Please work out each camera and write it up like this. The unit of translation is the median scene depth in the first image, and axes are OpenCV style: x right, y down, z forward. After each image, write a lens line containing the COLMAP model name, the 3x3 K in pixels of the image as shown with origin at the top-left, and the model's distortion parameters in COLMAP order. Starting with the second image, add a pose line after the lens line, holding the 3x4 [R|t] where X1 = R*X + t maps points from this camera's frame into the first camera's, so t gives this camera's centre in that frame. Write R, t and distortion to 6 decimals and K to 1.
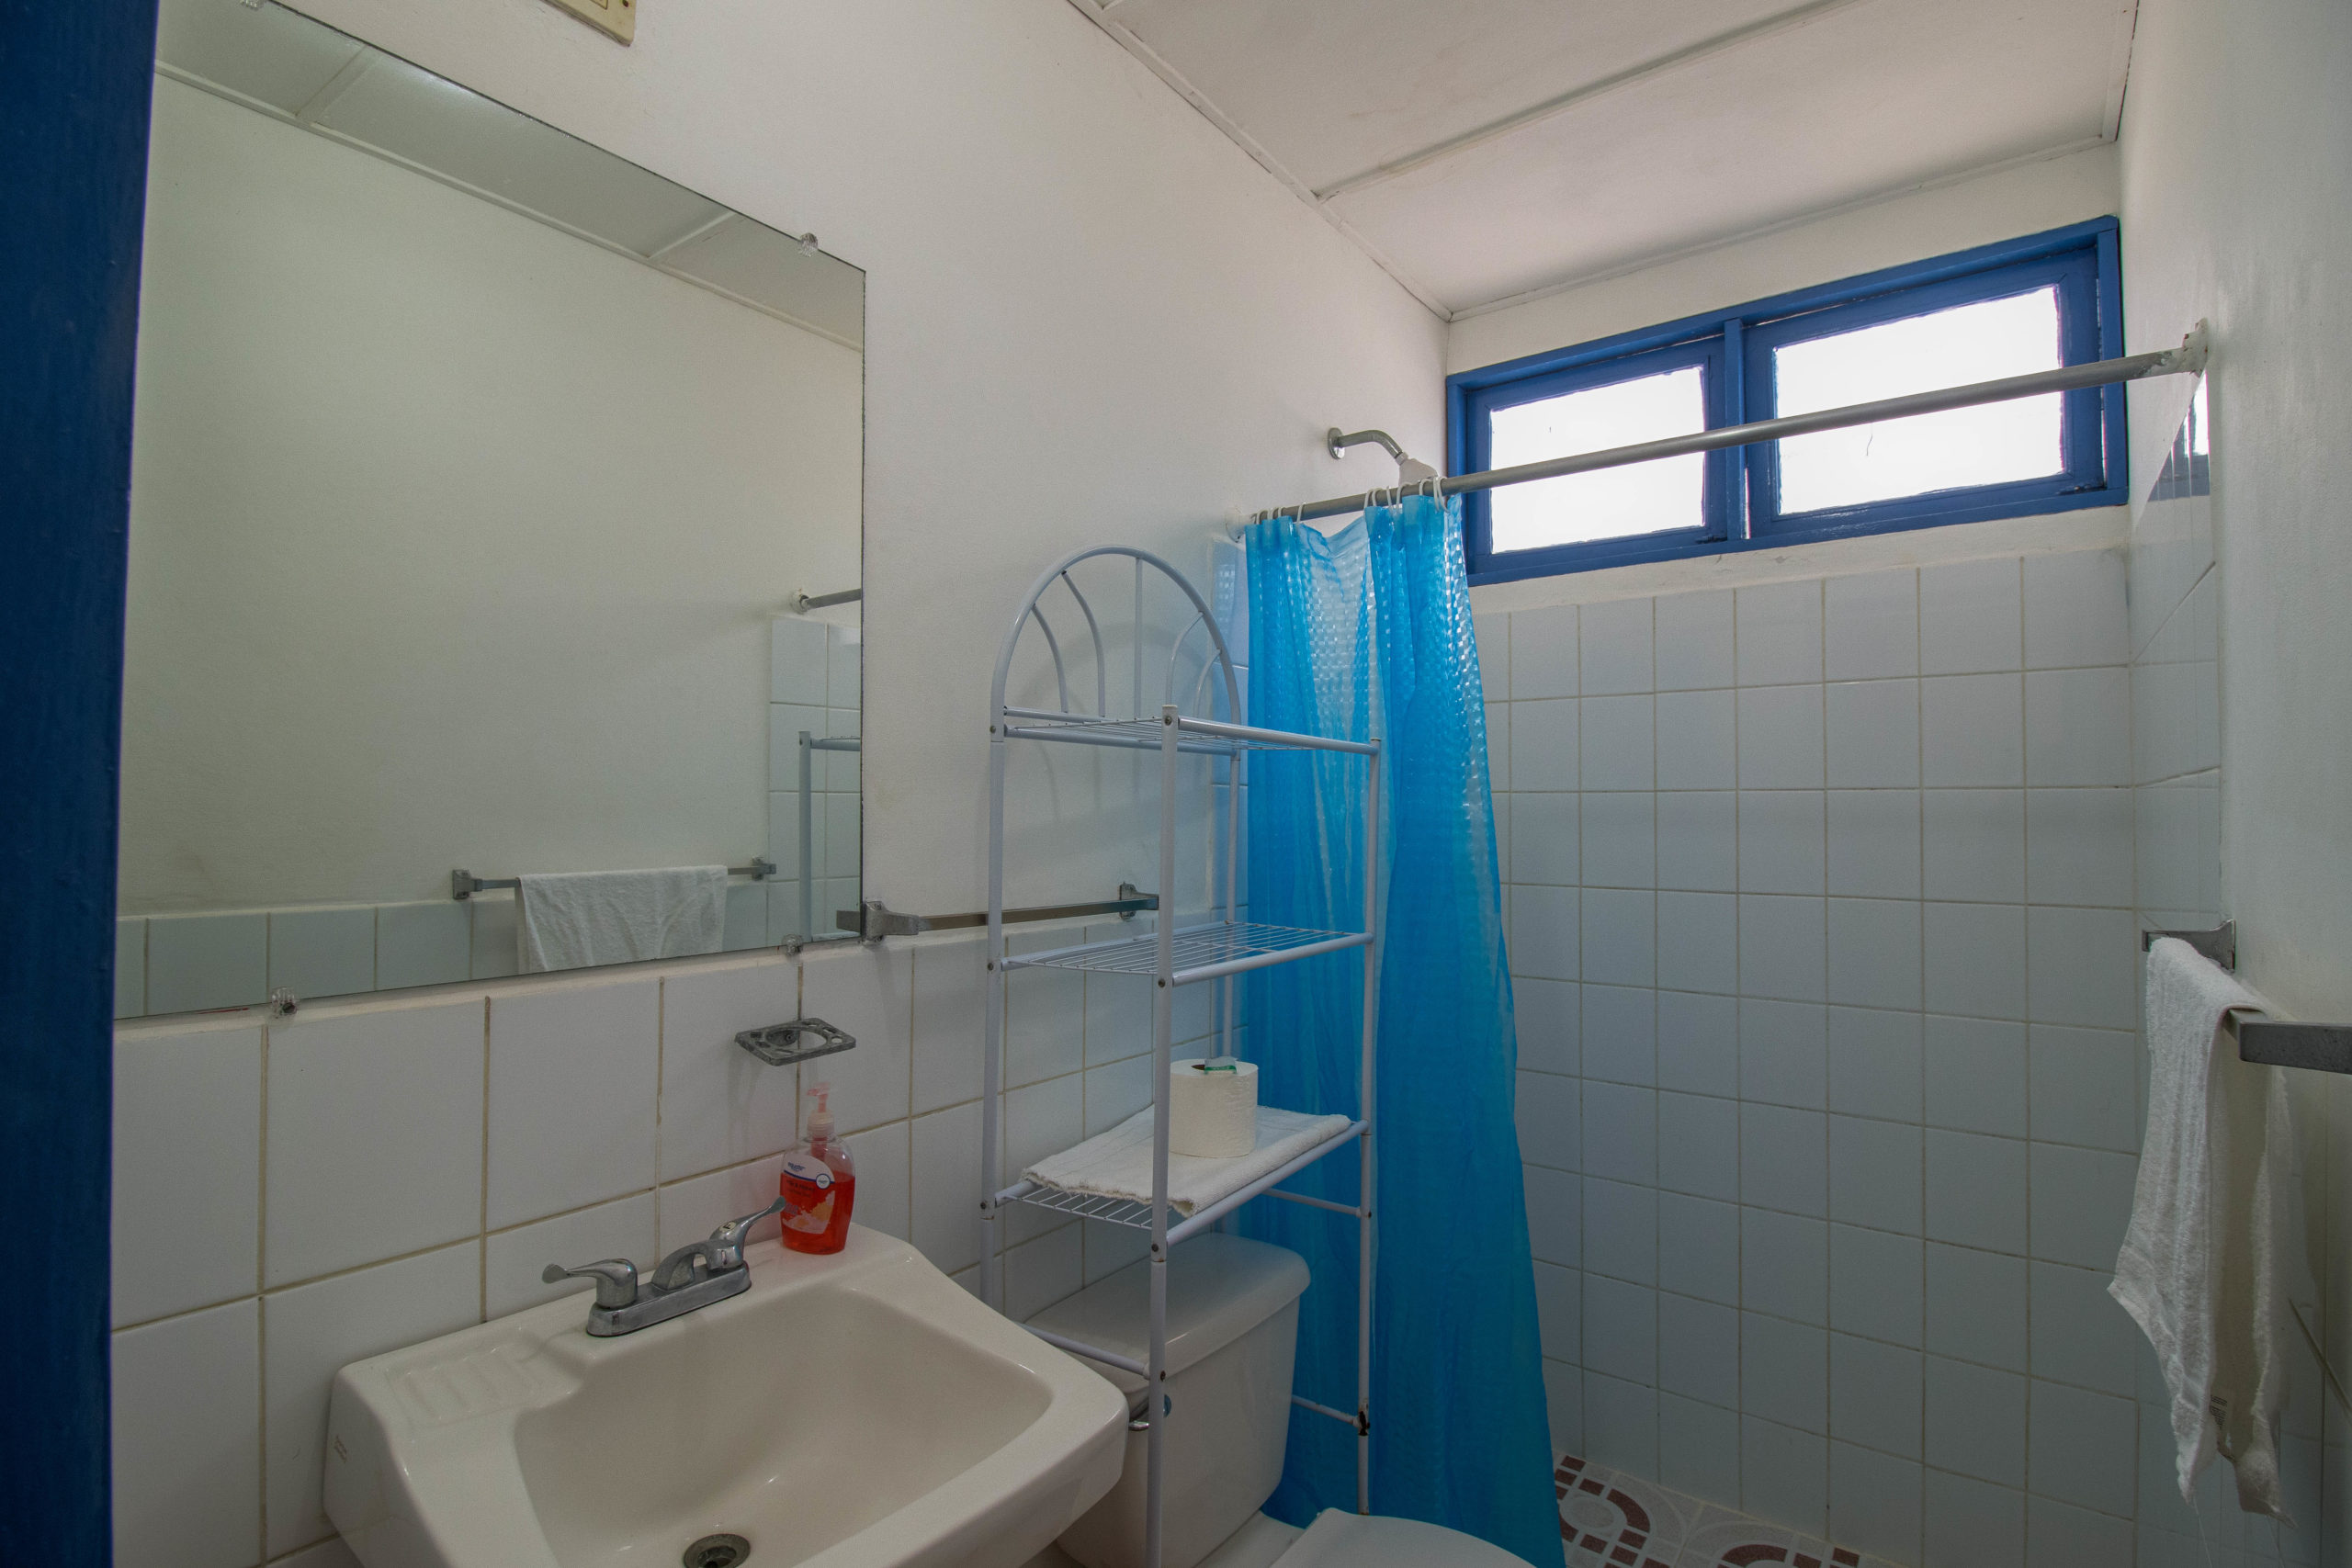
lens RADIAL K [[1119.1, 0, 1185.3], [0, 1119.1, 787.6], [0, 0, 1]] dist [0.001063, -0.016327]
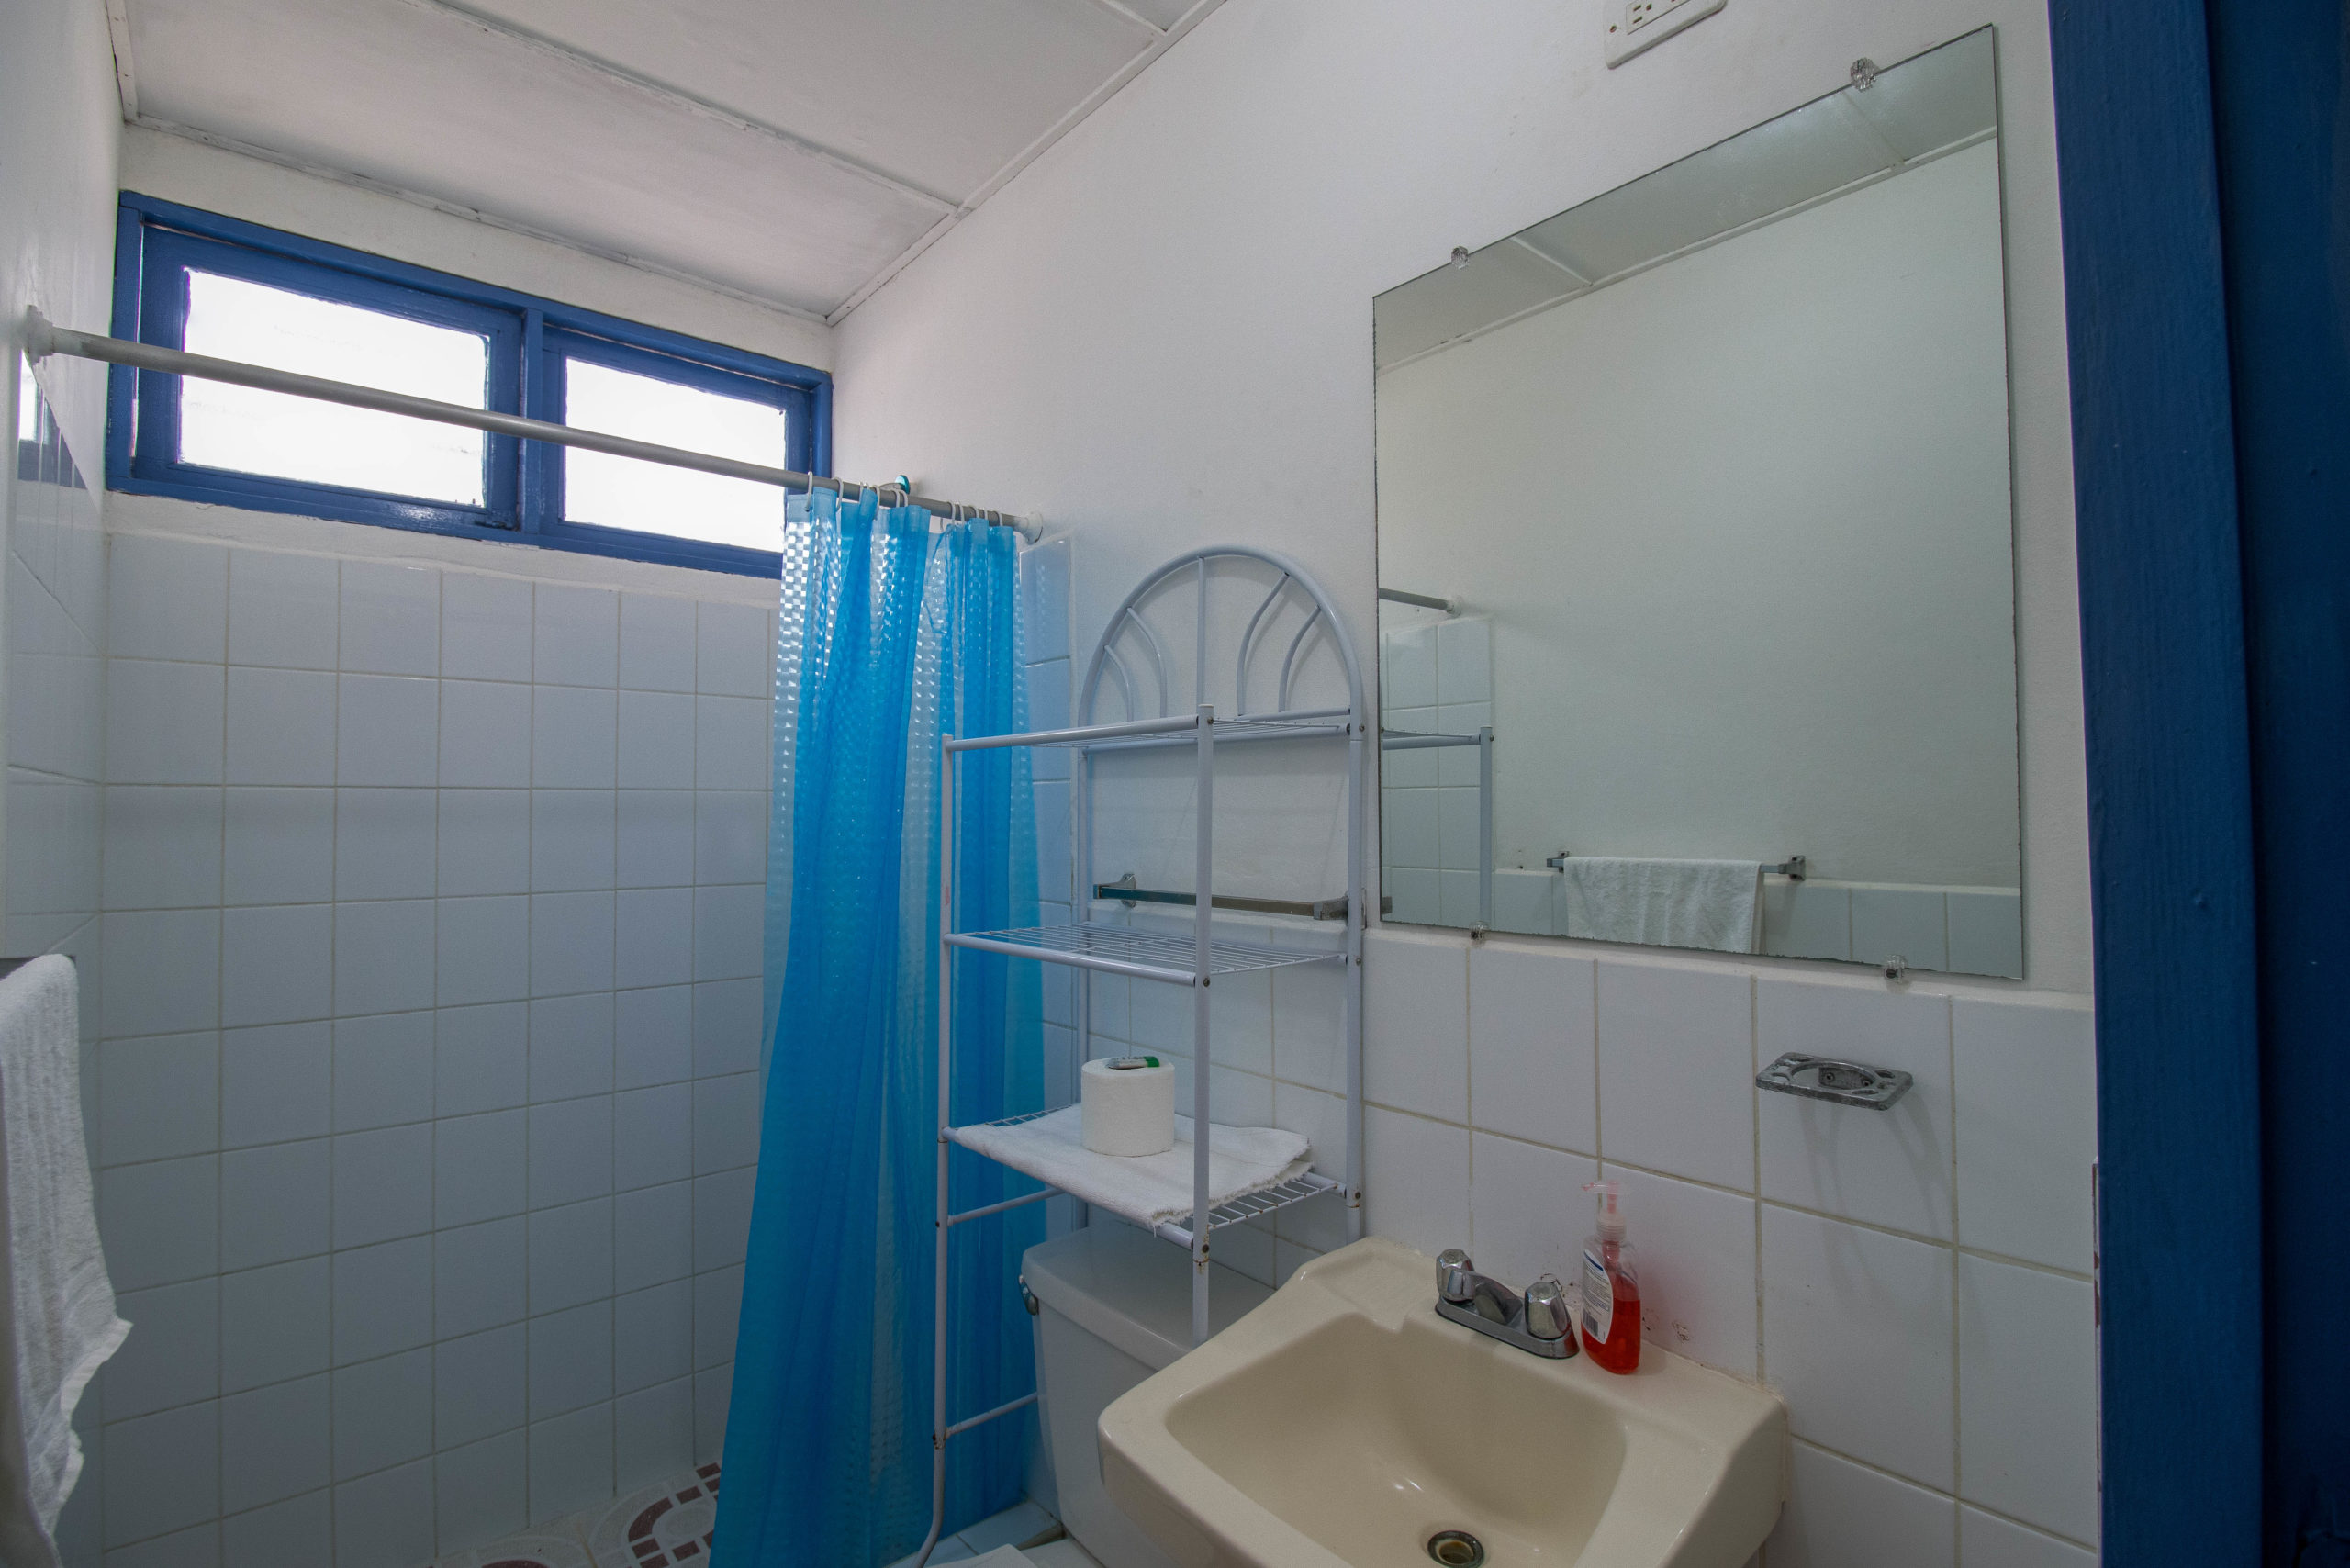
lens RADIAL K [[1118.2, 0, 1184.3], [0, 1118.2, 787.6], [0, 0, 1]] dist [0.001063, -0.016327]
pose [[0.199921, 0.019401, 0.979620, -0.338218], [-0.013744, 0.999761, -0.016995, 0.007998], [-0.979716, -0.010066, 0.200140, 0.237114]]
